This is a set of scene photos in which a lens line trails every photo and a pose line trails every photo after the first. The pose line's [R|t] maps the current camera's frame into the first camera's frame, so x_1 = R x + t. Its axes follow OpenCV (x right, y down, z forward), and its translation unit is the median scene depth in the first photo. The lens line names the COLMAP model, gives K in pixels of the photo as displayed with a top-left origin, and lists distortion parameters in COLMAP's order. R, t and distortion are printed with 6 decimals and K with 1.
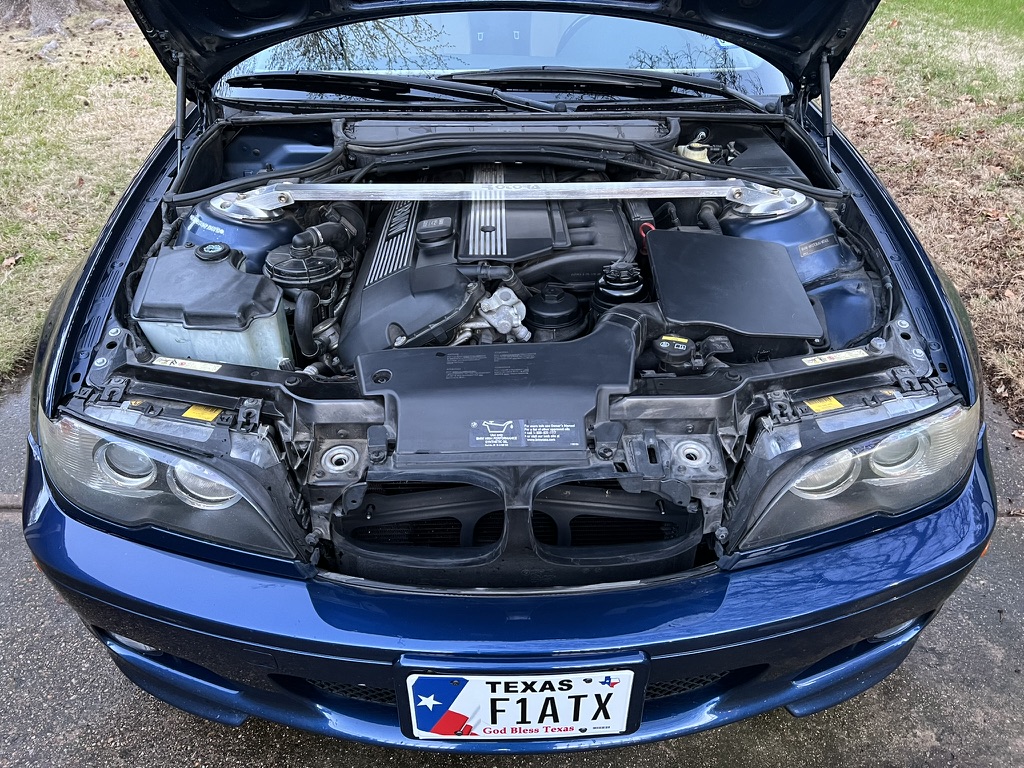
lens RADIAL K [[770.6, 0, 513.7], [0, 770.6, 393.2], [0, 0, 1]] dist [0.047152, -0.052456]
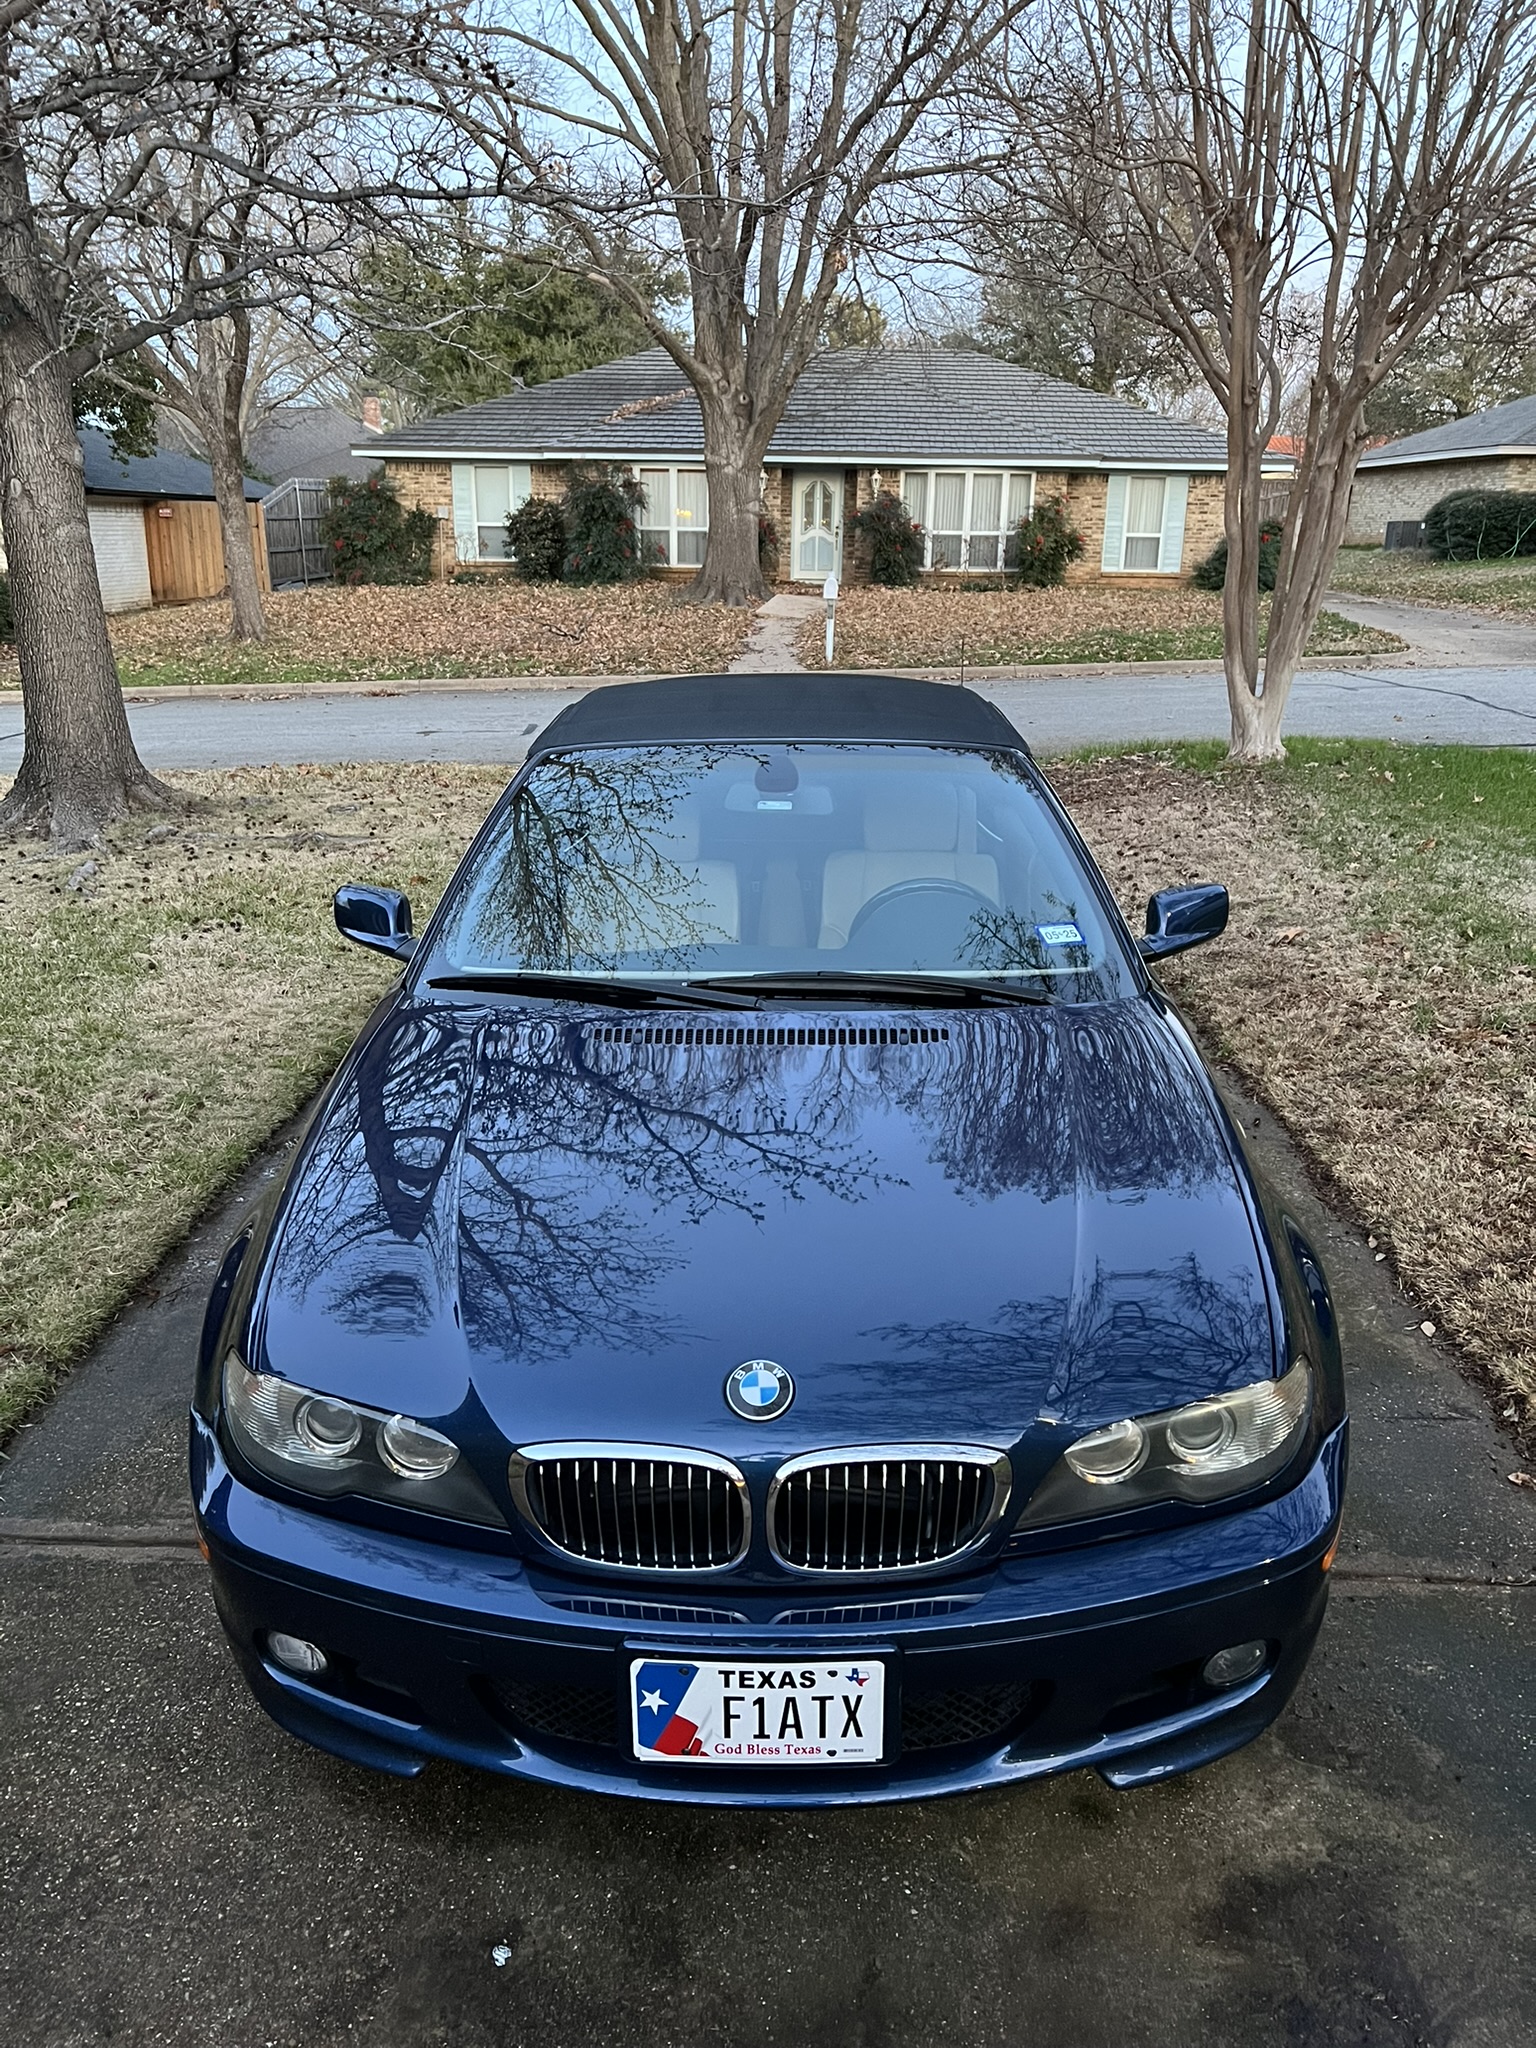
lens RADIAL K [[1541.3, 0, 767.2], [0, 1541.3, 1035.9], [0, 0, 1]] dist [0.047152, -0.052456]
pose [[0.999060, 0.008479, -0.042507, 0.065385], [-0.020109, 0.959427, -0.281240, 0.123624], [0.038398, 0.281831, 0.958695, -0.667839]]
